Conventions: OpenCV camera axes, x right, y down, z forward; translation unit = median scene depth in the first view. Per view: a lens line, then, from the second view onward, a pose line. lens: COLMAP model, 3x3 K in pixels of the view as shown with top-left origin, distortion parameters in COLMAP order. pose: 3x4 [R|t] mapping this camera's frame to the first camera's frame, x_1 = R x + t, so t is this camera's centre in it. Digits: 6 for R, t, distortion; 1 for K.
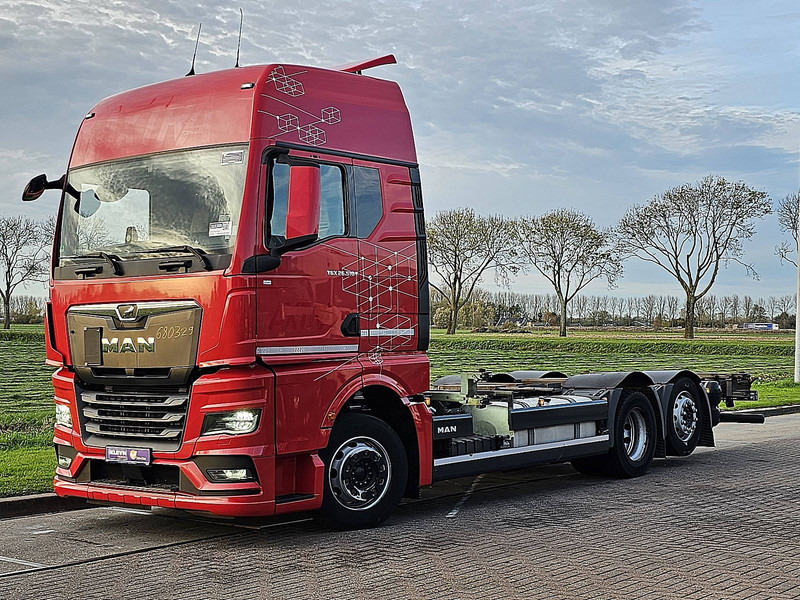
lens RADIAL K [[1228.2, 0, 480.8], [0, 1228.2, 303.0], [0, 0, 1]] dist [-0.005328, 0.035452]
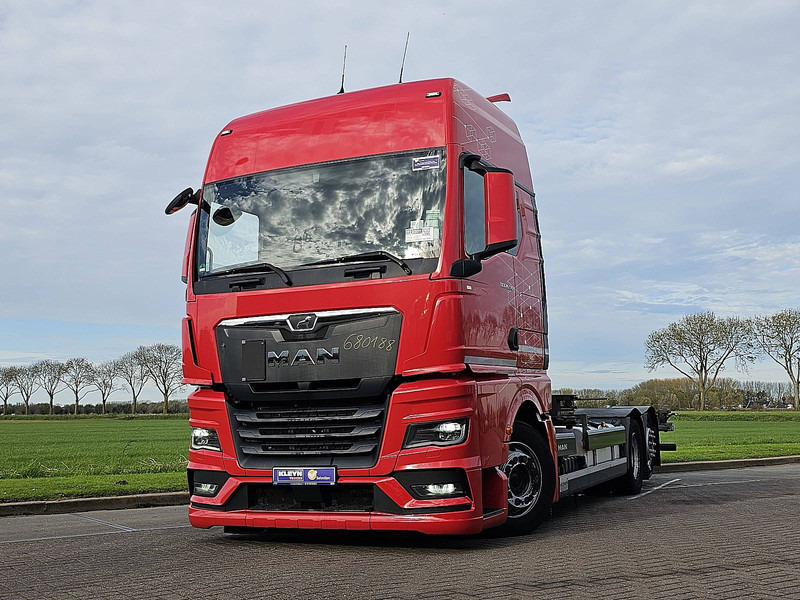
lens RADIAL K [[871.4, 0, 348.8], [0, 871.4, 298.7], [0, 0, 1]] dist [0.002396, 0.000009]
pose [[0.977841, 0.010135, 0.209105, -0.398488], [0.014140, 0.993349, -0.114268, 0.067495], [-0.208873, 0.114693, 0.971194, 0.339048]]
